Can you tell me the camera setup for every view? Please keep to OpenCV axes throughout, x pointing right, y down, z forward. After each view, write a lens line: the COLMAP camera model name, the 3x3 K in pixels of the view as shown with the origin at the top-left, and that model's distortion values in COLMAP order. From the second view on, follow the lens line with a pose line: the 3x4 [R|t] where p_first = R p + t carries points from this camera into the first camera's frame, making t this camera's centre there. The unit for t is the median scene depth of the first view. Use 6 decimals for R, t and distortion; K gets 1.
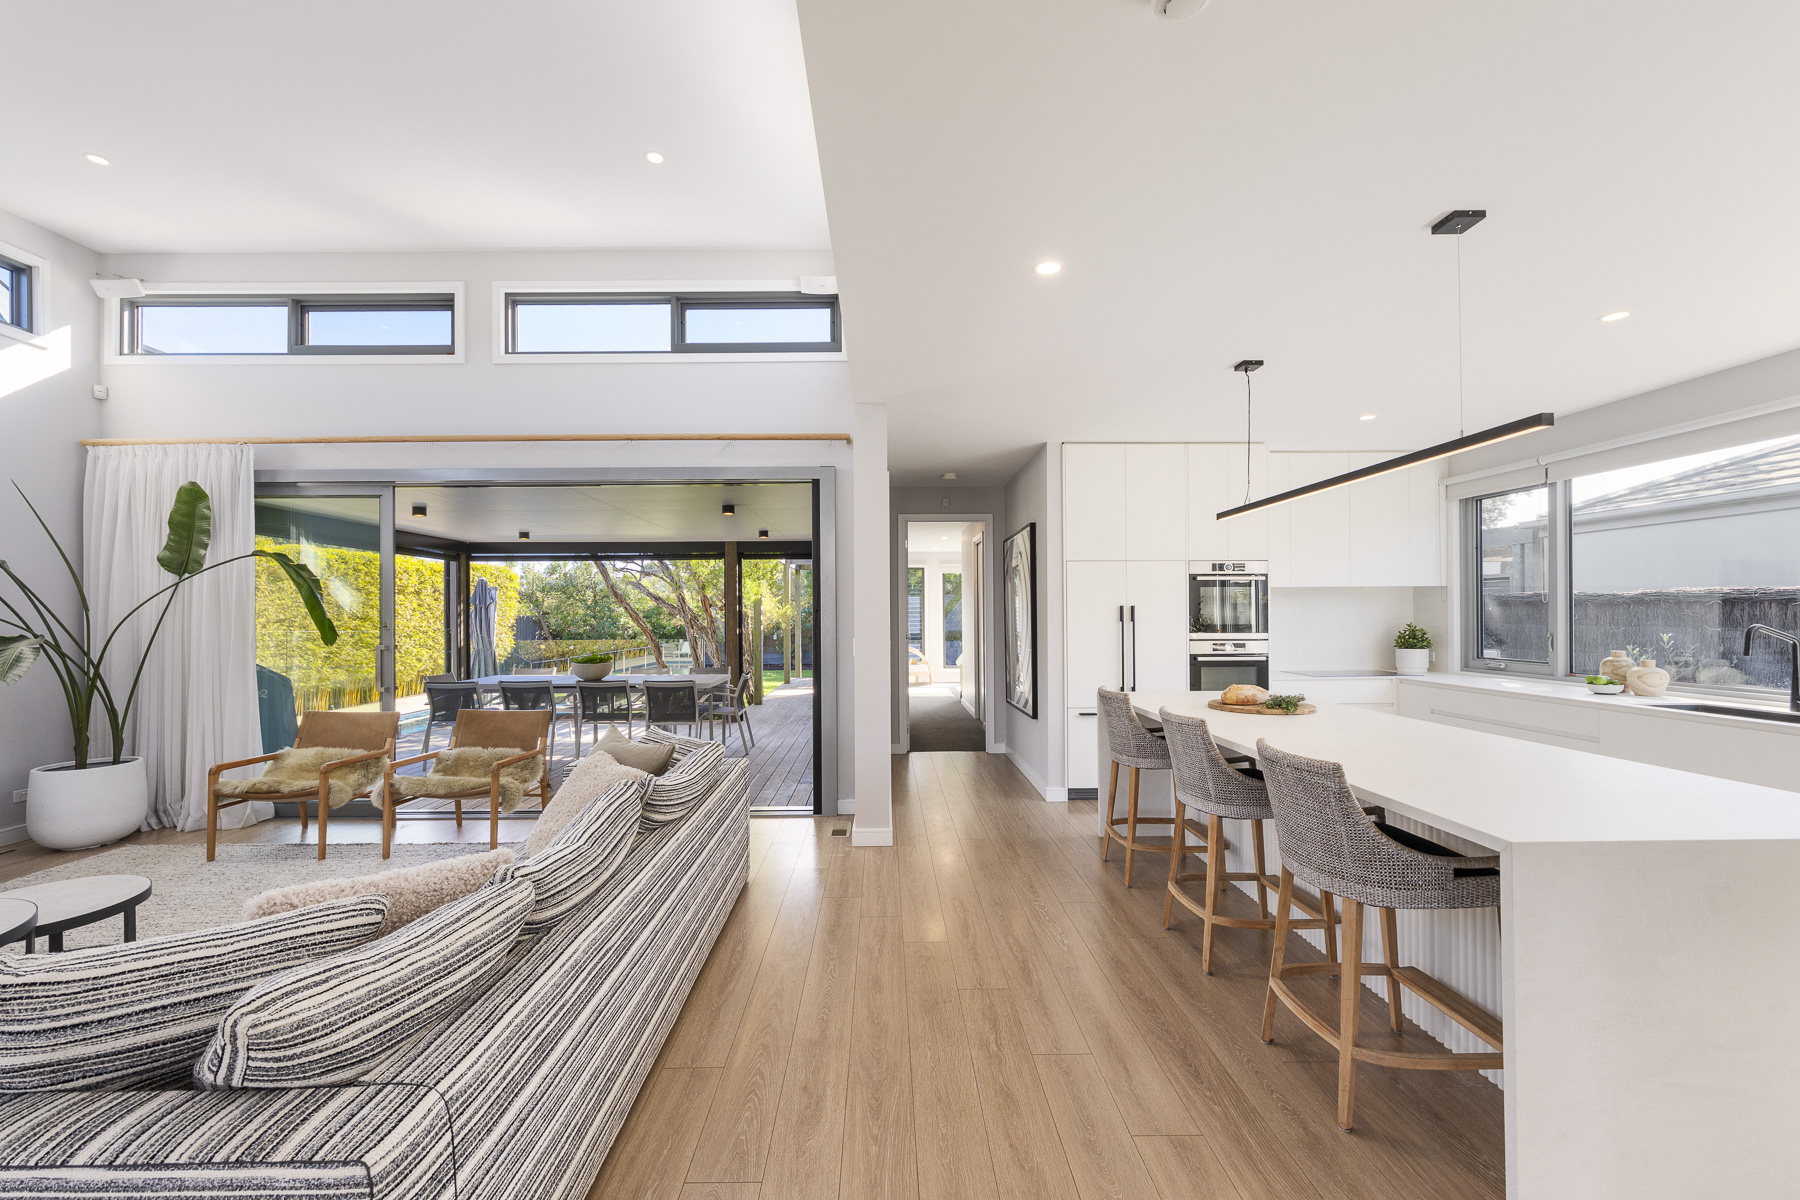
lens RADIAL K [[715.8, 0, 886.8], [0, 715.8, 612.0], [0, 0, 1]] dist [-0.001298, -0.000239]
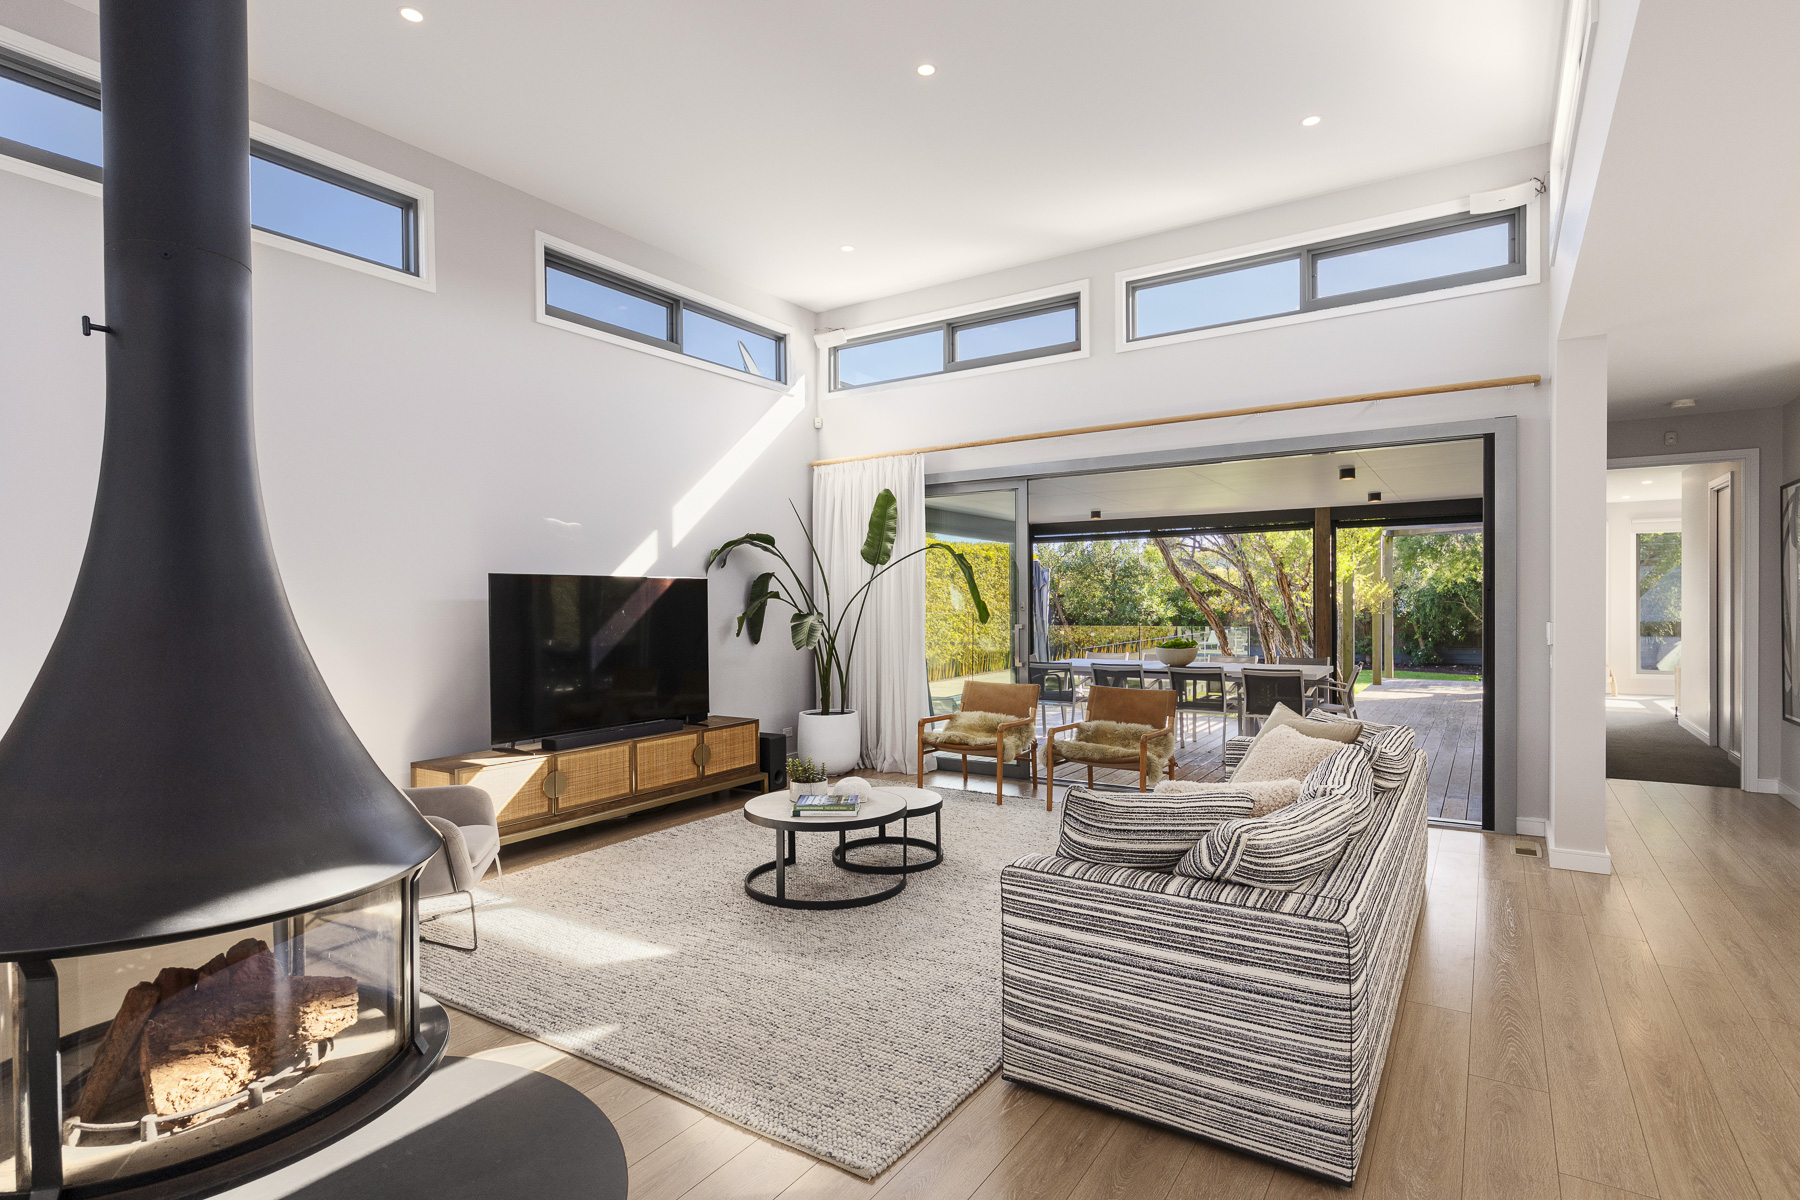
lens RADIAL K [[902.2, 0, 900.2], [0, 902.2, 614.8], [0, 0, 1]] dist [-0.001082, -0.000767]
pose [[0.833777, 0.006563, -0.552062, -0.087960], [0.006354, 0.999749, 0.021482, 0.000145], [0.552065, -0.021419, 0.833526, -0.263812]]
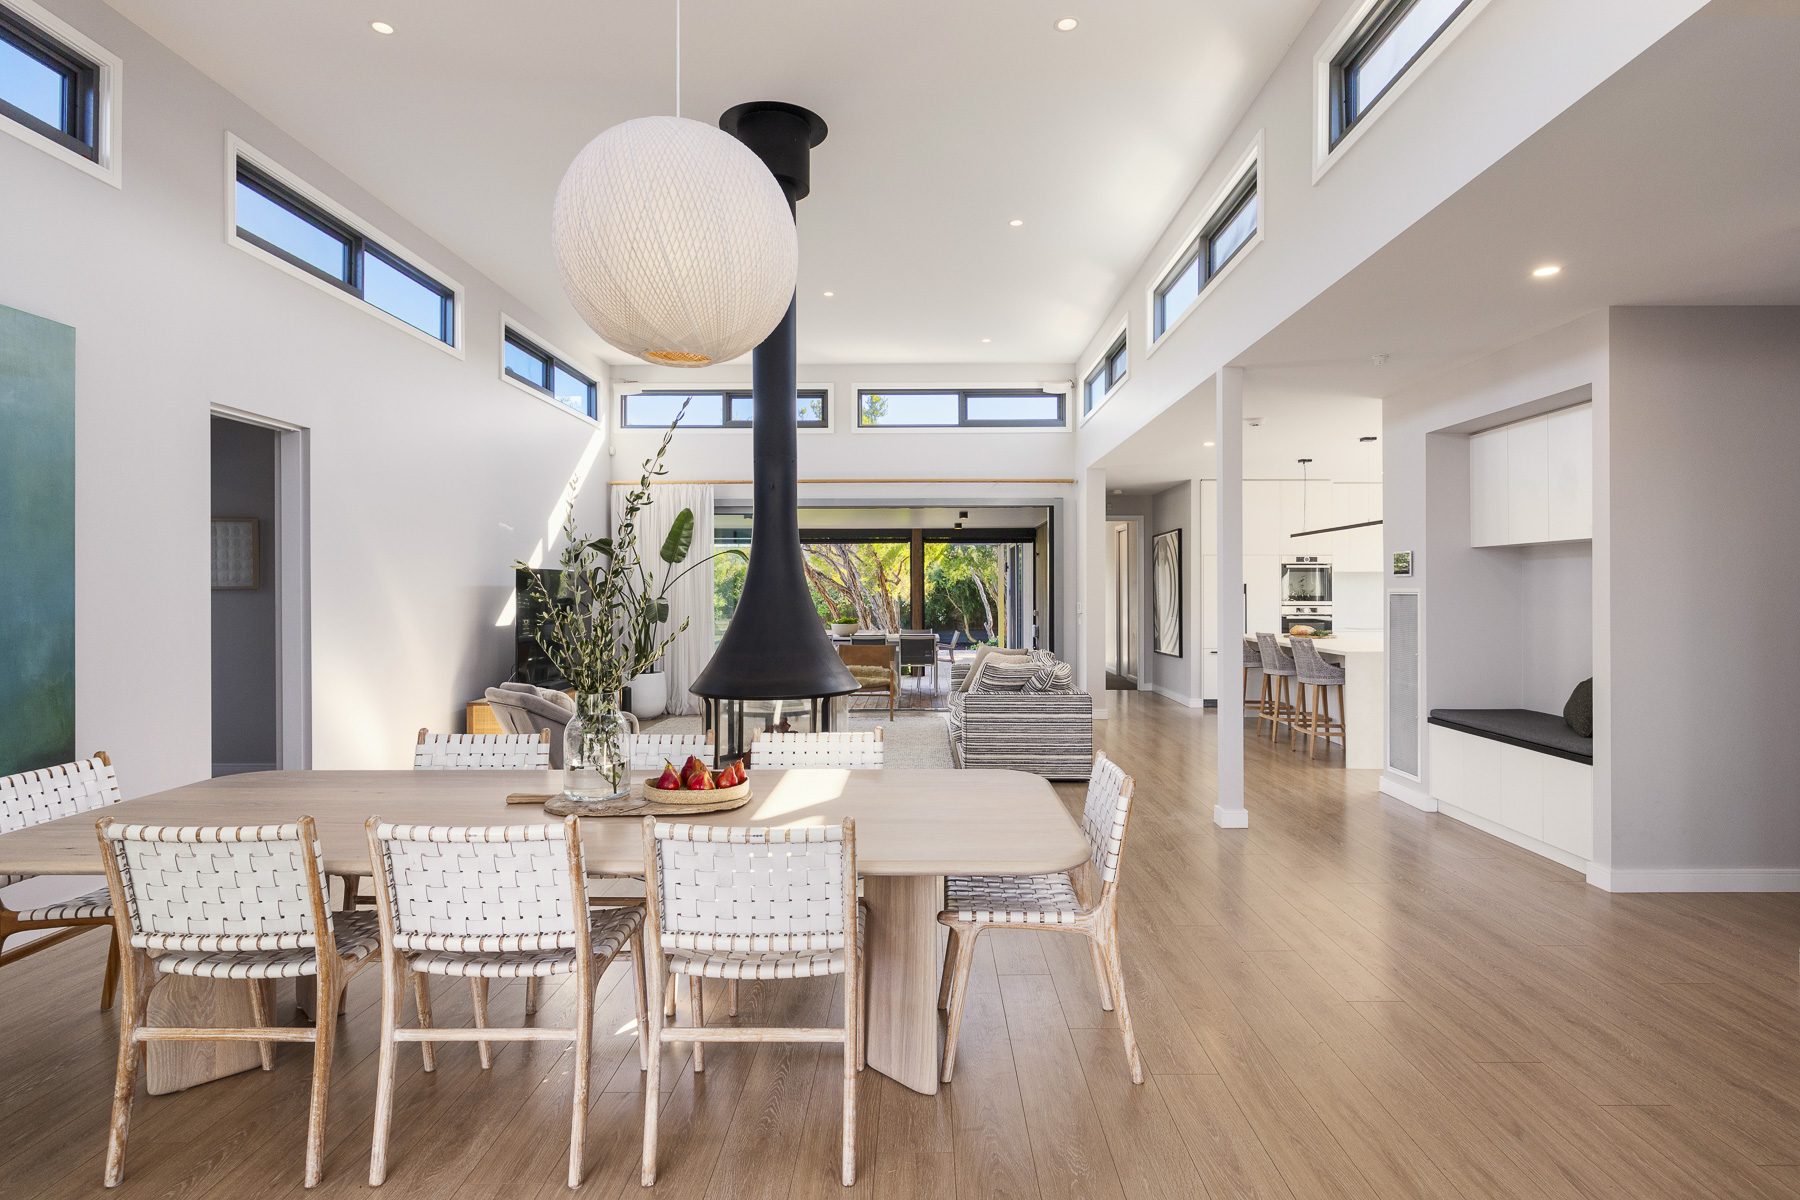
lens RADIAL K [[966.2, 0, 900.0], [0, 966.2, 600.0], [0, 0, 1]] dist [-0.032837, -0.000062]
pose [[0.999791, 0.004830, -0.019842, -0.391891], [-0.004586, 0.999913, 0.012345, 0.004038], [0.019900, -0.012251, 0.999727, -1.184794]]
